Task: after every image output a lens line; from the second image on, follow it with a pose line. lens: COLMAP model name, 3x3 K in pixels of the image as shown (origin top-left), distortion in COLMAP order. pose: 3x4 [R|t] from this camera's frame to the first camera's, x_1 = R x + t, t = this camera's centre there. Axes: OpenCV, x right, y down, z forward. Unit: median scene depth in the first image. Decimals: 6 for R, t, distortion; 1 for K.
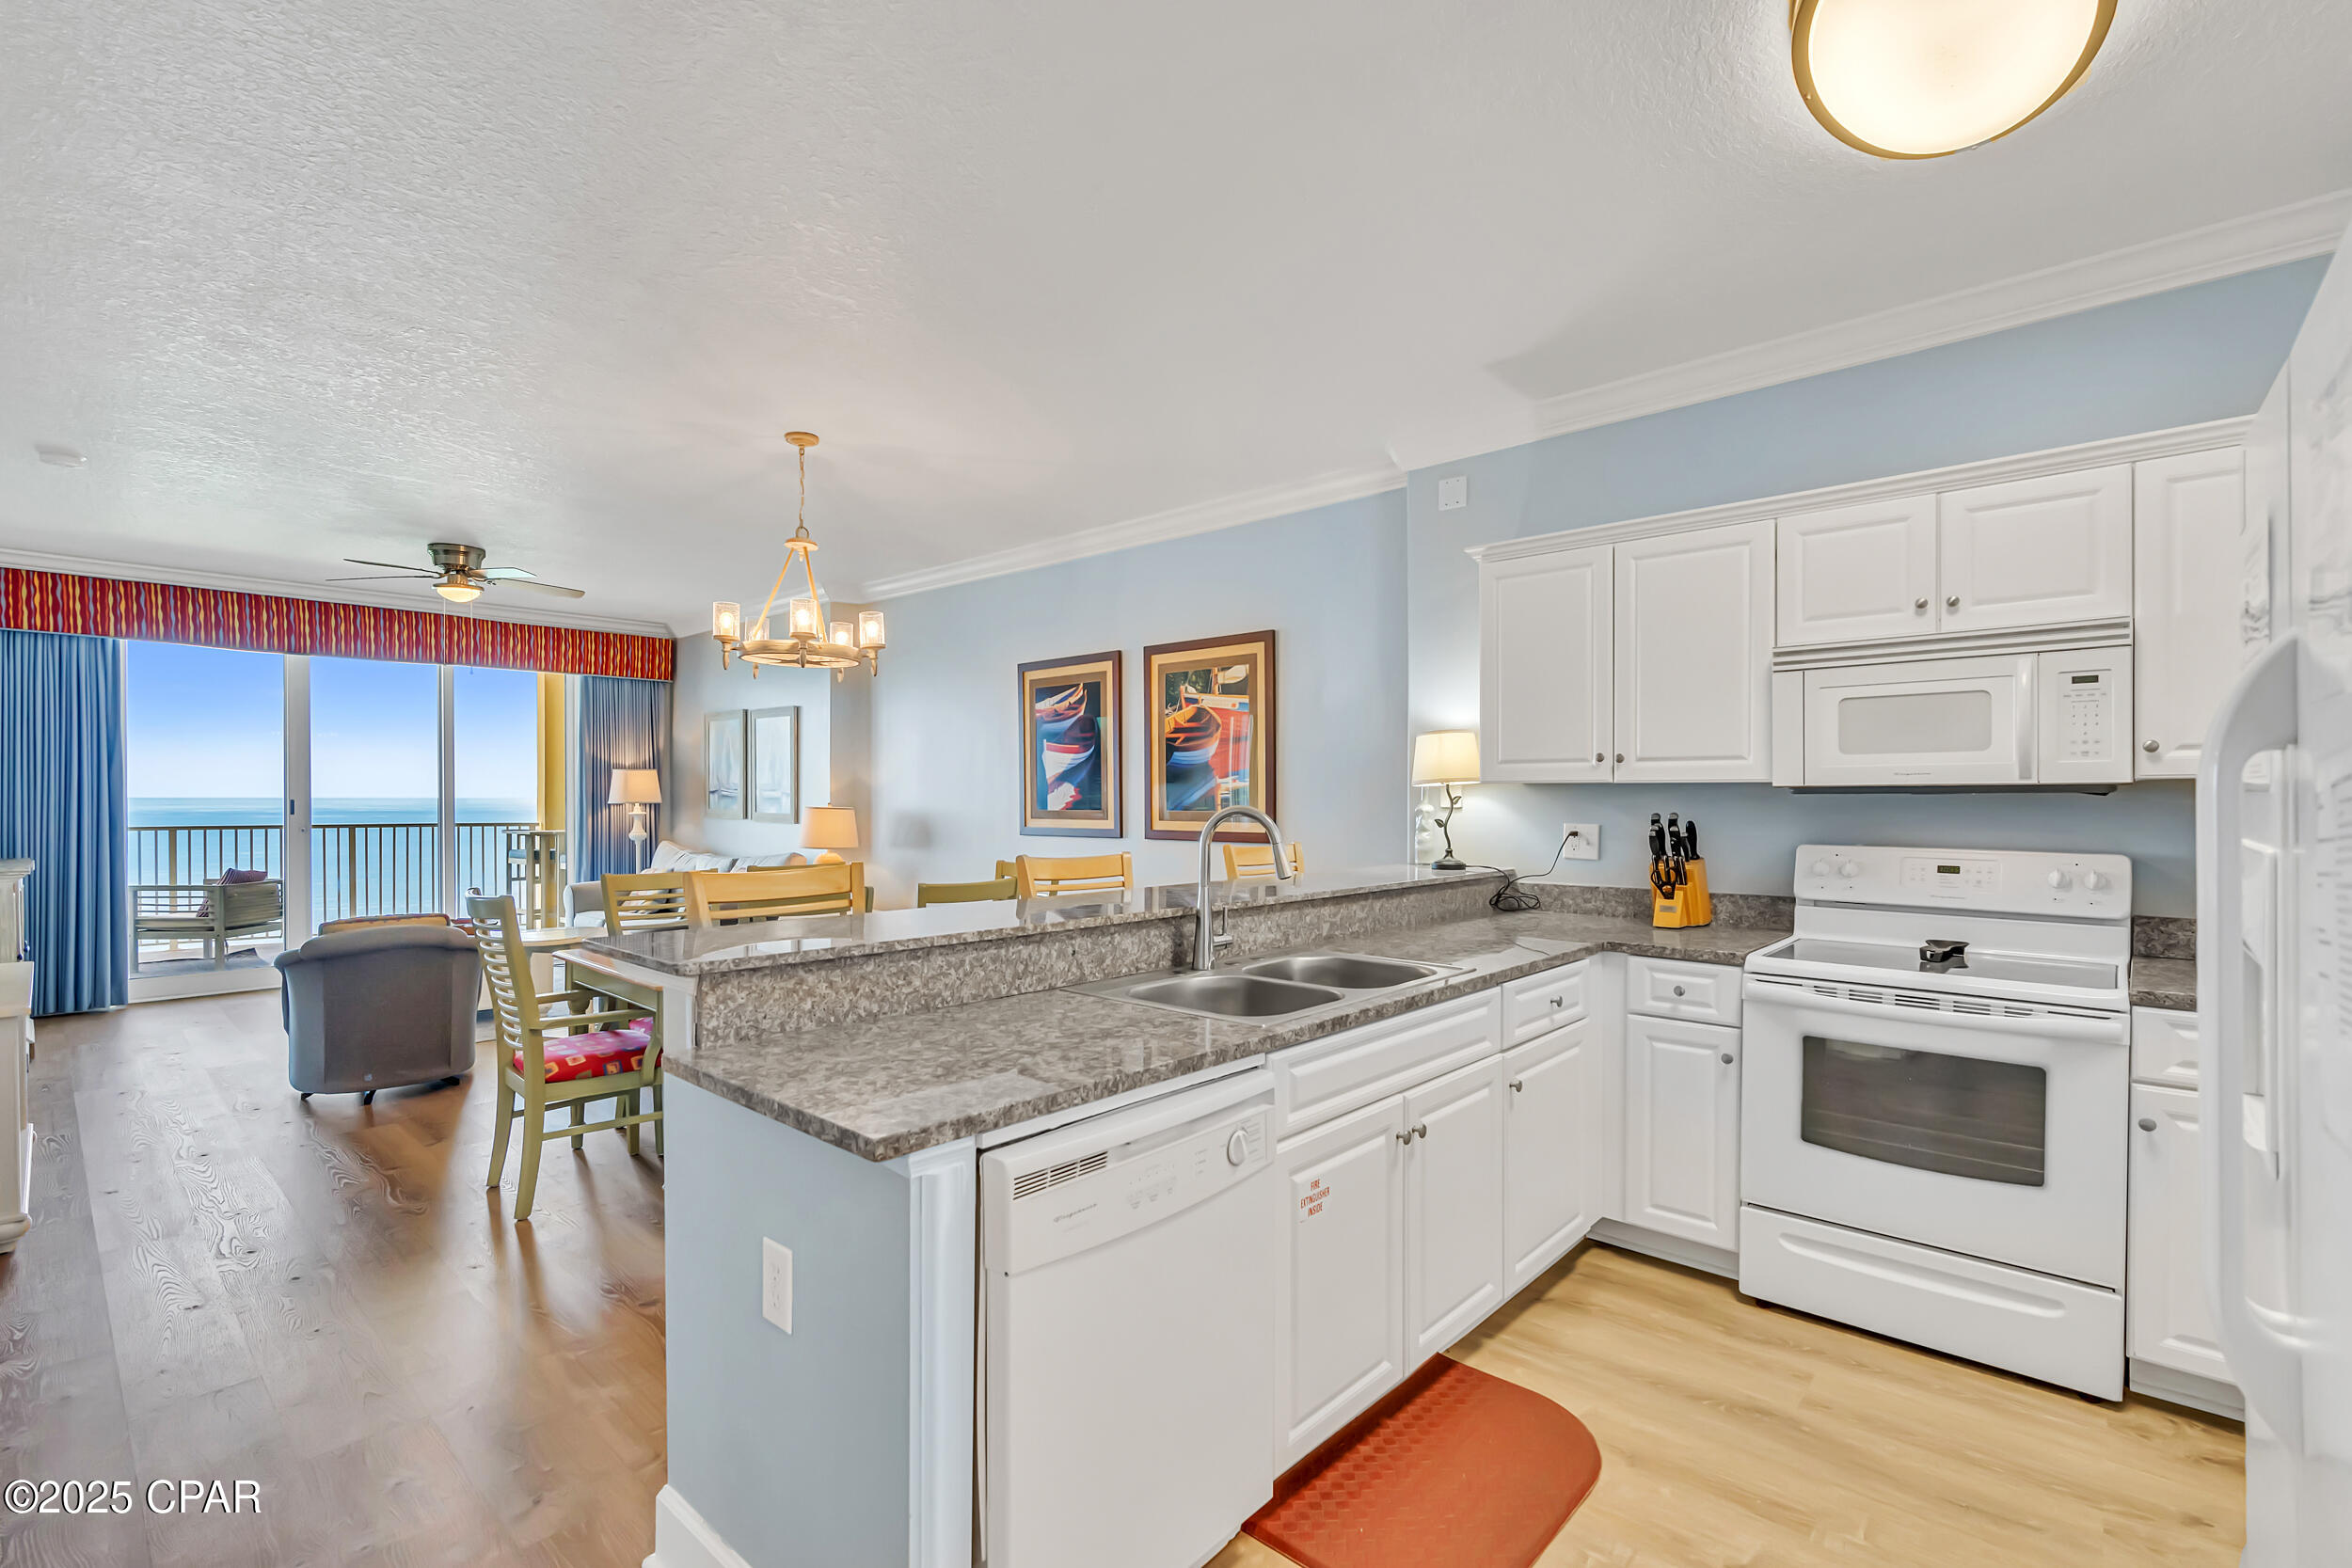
lens RADIAL K [[1058.0, 0, 1188.0], [0, 1058.0, 804.0], [0, 0, 1]] dist [-0.011043, 0.004827]
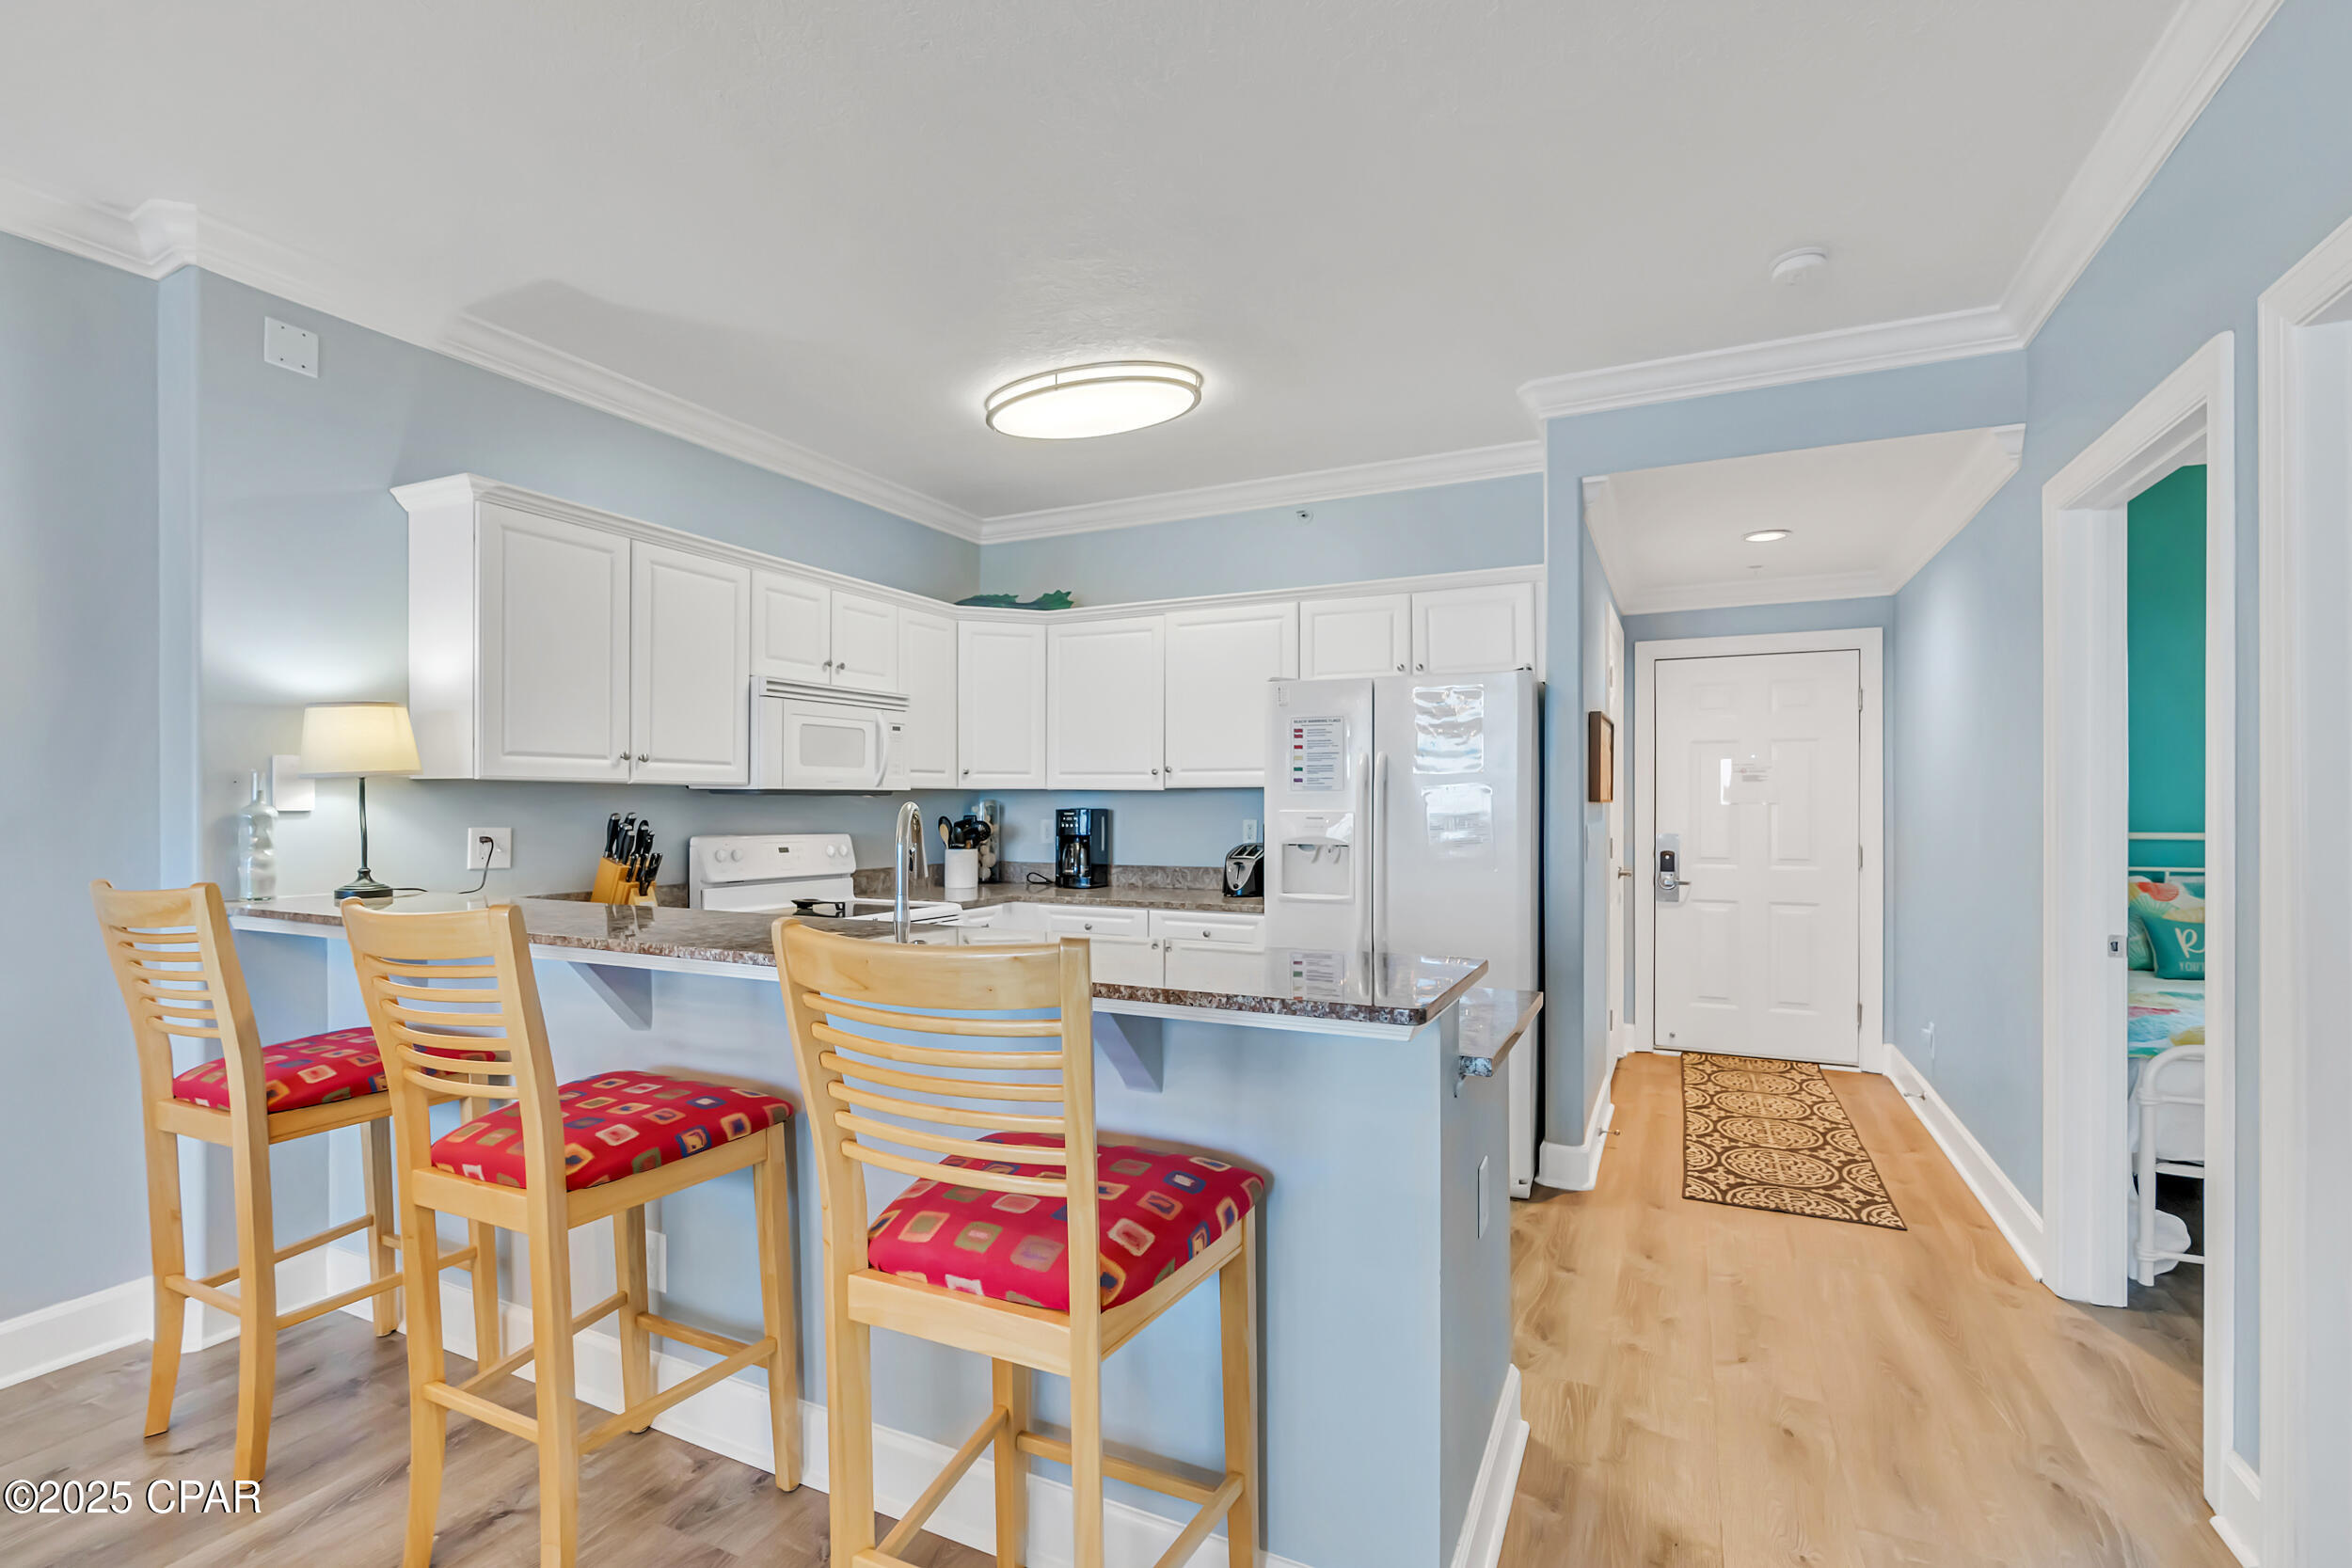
lens RADIAL K [[1058.0, 0, 1188.0], [0, 1058.0, 804.0], [0, 0, 1]] dist [-0.011043, 0.004827]
pose [[-0.286478, 0.000163, 0.958087, -0.440904], [0.007328, 0.999971, 0.002021, 0.001321], [-0.958059, 0.007600, -0.286471, 0.507024]]
